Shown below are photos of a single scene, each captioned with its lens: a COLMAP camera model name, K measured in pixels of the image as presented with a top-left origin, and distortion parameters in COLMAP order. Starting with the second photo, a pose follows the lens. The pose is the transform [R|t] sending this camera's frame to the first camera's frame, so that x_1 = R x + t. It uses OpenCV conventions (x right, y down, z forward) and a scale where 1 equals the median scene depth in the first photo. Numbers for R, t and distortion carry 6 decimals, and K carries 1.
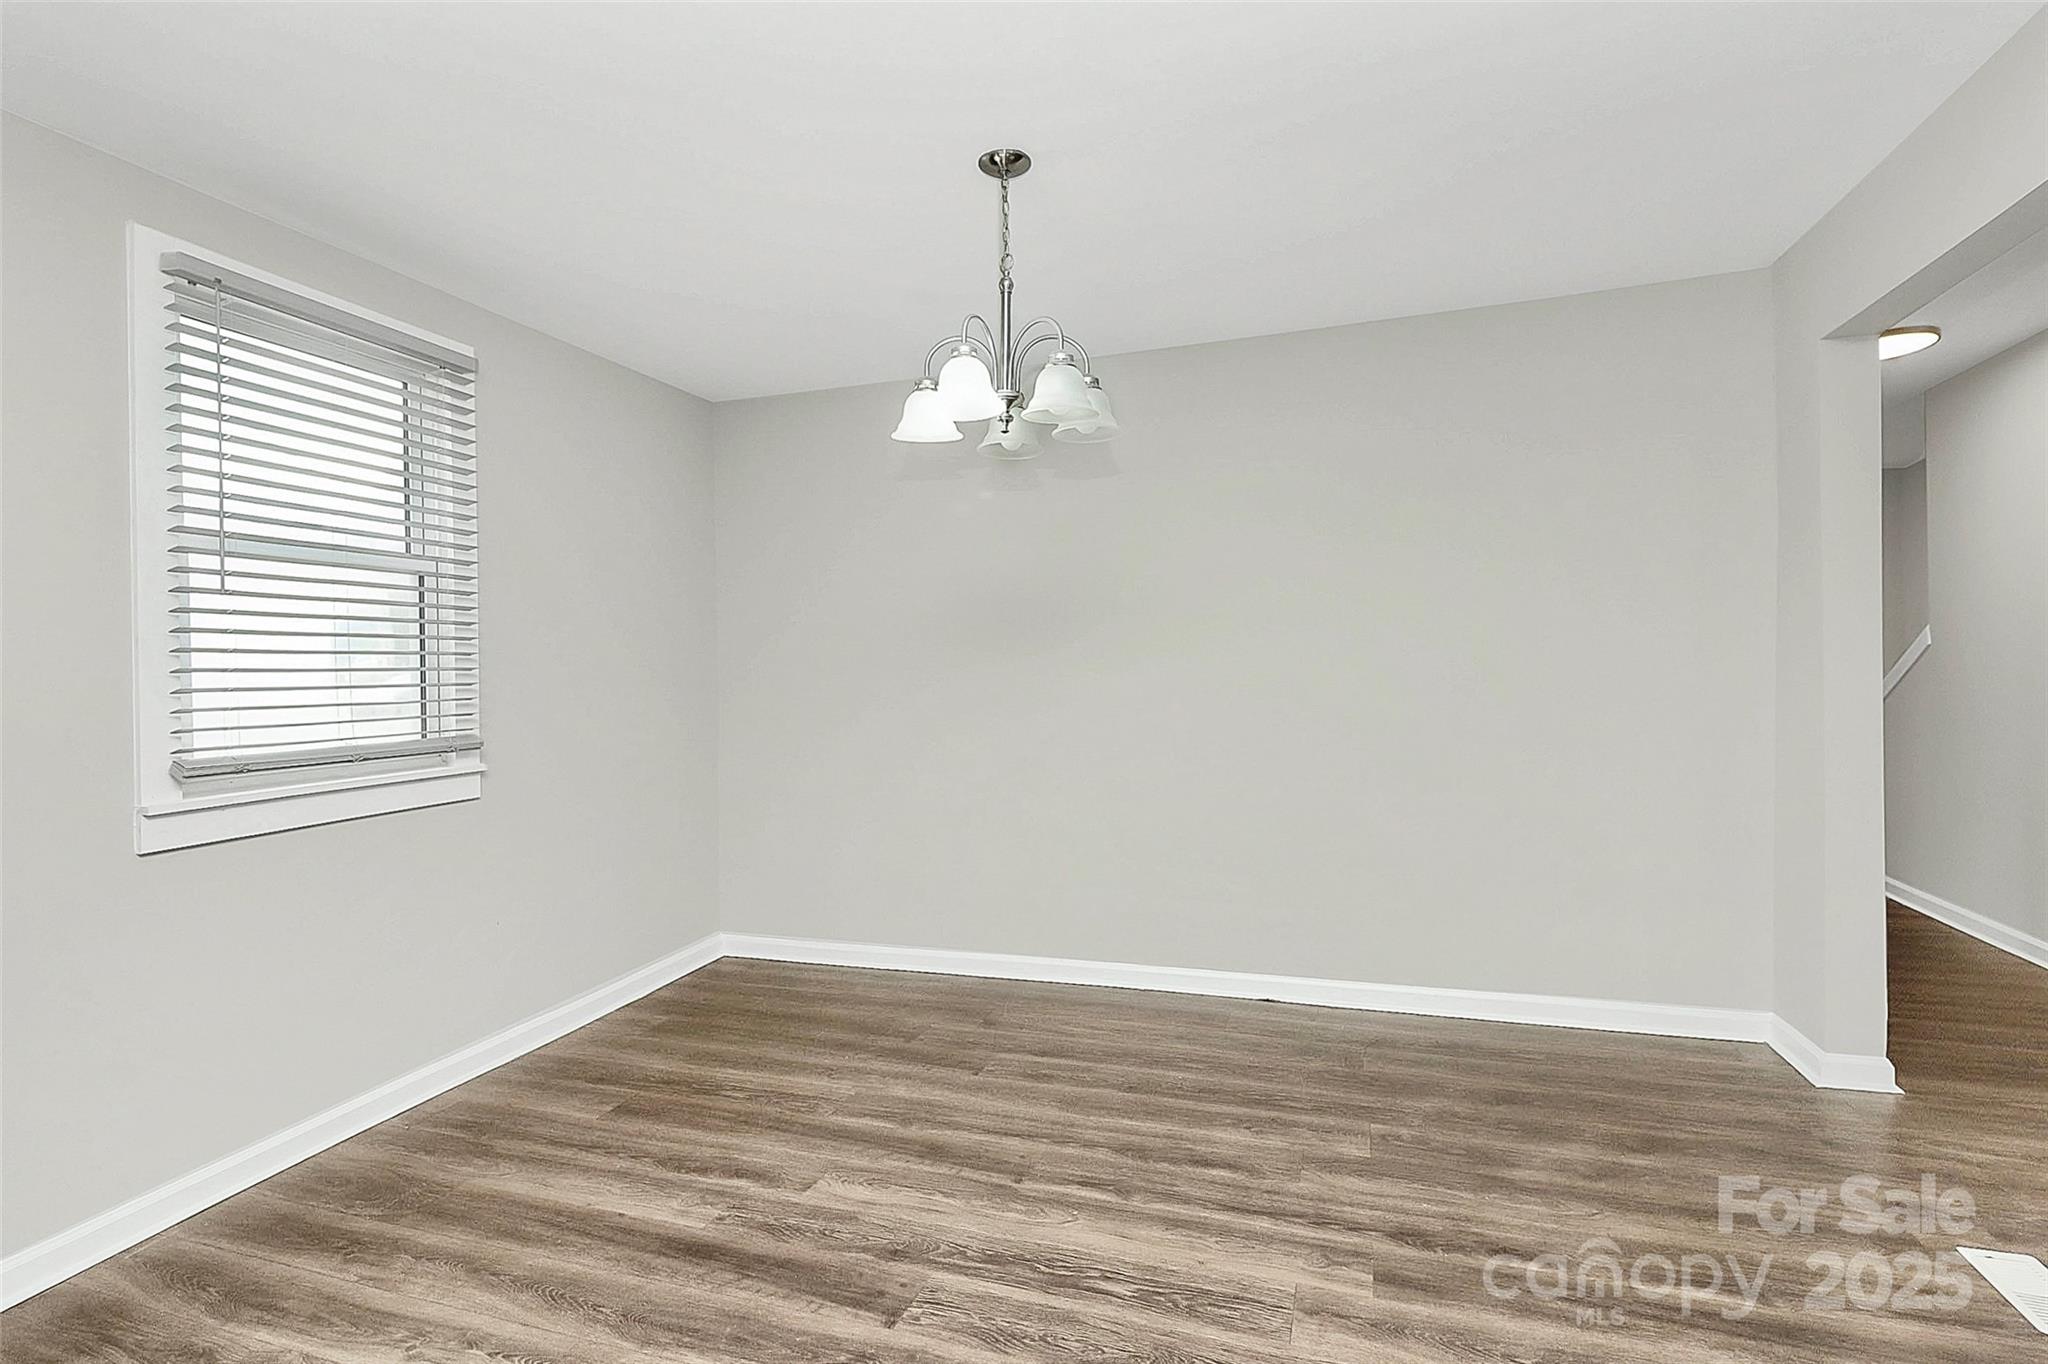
lens RADIAL K [[959.7, 0, 1029.4], [0, 959.7, 671.6], [0, 0, 1]] dist [-0.012592, -0.000493]
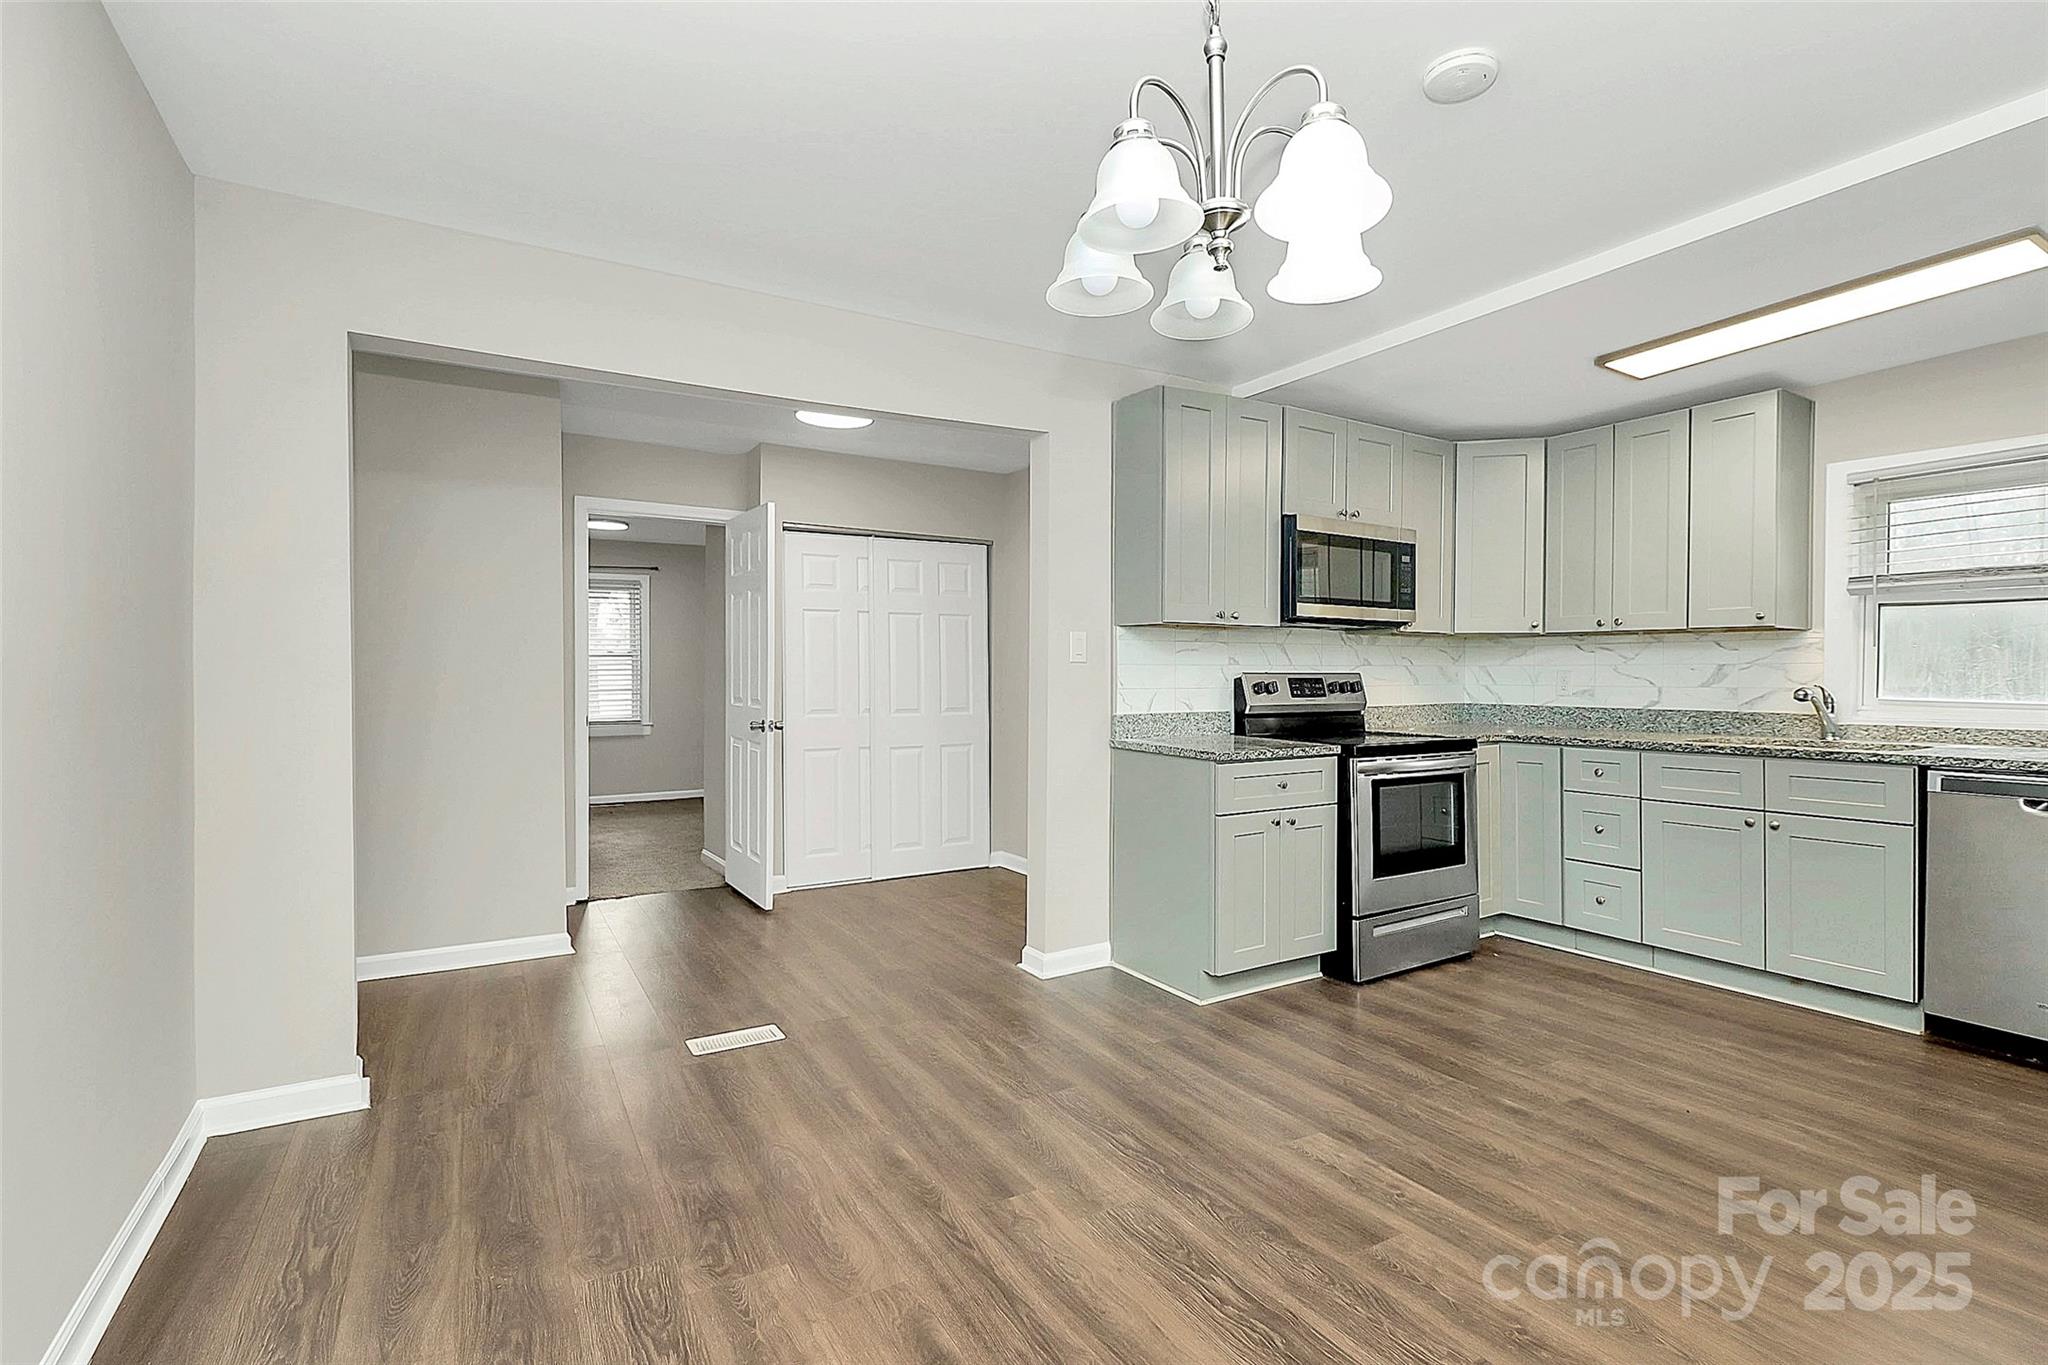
lens RADIAL K [[959.7, 0, 1029.4], [0, 959.7, 672.1], [0, 0, 1]] dist [-0.012592, -0.000493]
pose [[-0.748120, 0.016213, 0.663366, -0.366520], [0.009476, 0.999861, -0.013750, 0.040564], [-0.663496, -0.004001, -0.748169, 1.672175]]
